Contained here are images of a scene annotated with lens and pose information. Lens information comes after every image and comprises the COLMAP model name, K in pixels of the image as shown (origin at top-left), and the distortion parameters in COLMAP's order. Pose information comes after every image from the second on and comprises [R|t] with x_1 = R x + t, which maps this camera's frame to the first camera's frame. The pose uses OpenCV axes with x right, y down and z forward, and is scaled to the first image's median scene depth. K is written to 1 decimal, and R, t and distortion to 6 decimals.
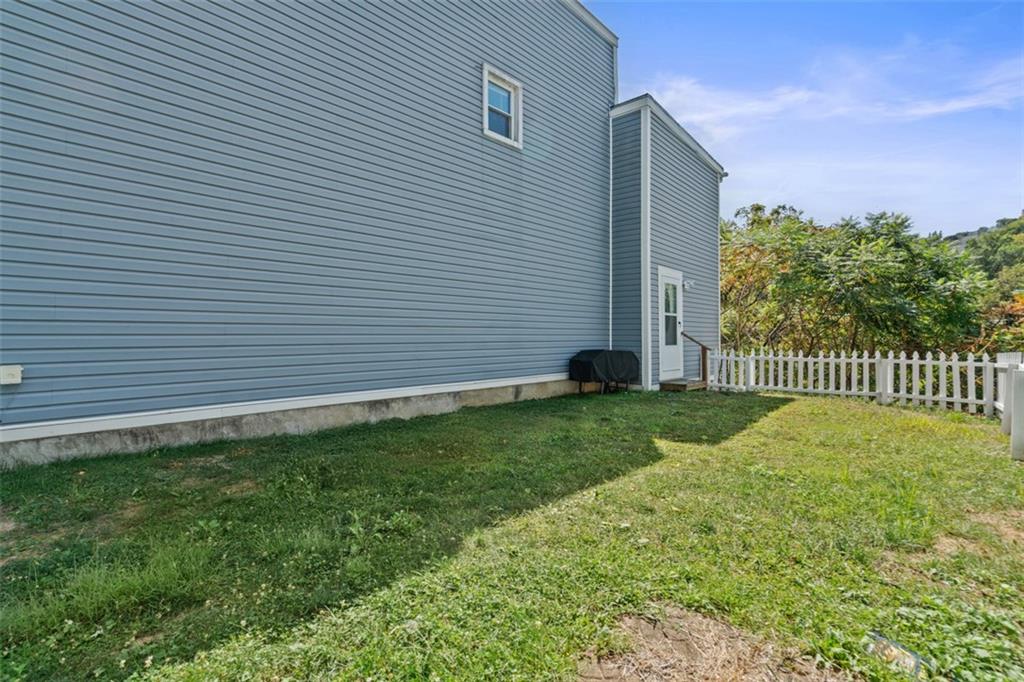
lens RADIAL K [[479.9, 0, 511.8], [0, 479.9, 329.3], [0, 0, 1]] dist [-0.000095, -0.000023]
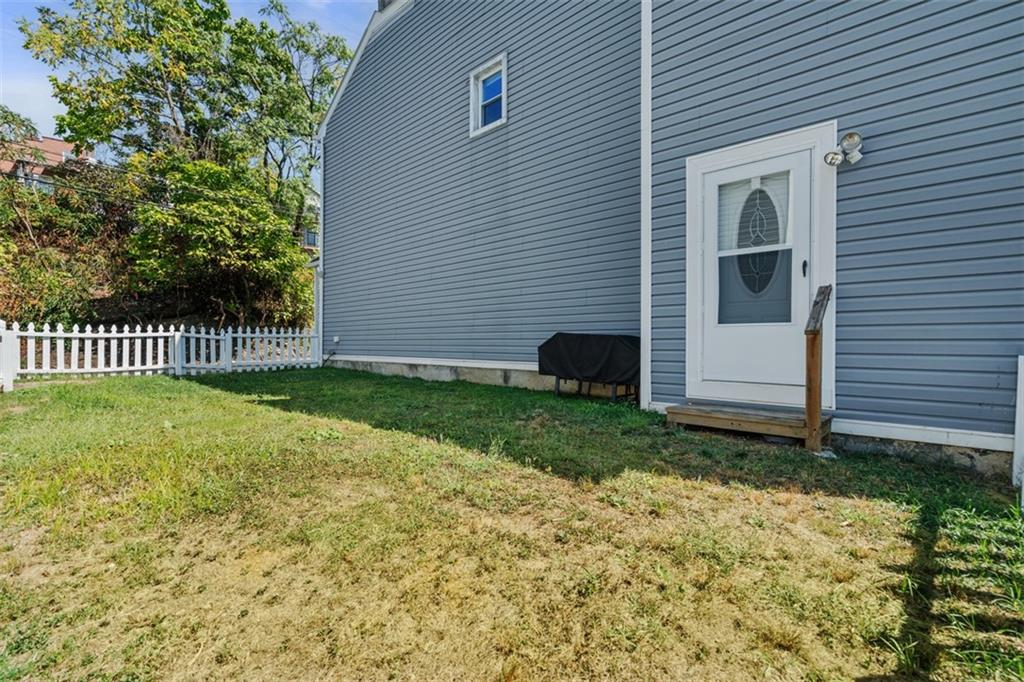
lens RADIAL K [[482.5, 0, 512.0], [0, 482.5, 341.0], [0, 0, 1]] dist [0.000489, 0.000025]
pose [[-0.022736, 0.008381, -0.999706, 1.064091], [0.022581, 0.999714, 0.007868, 0.054978], [0.999486, -0.022395, -0.022919, 1.114848]]
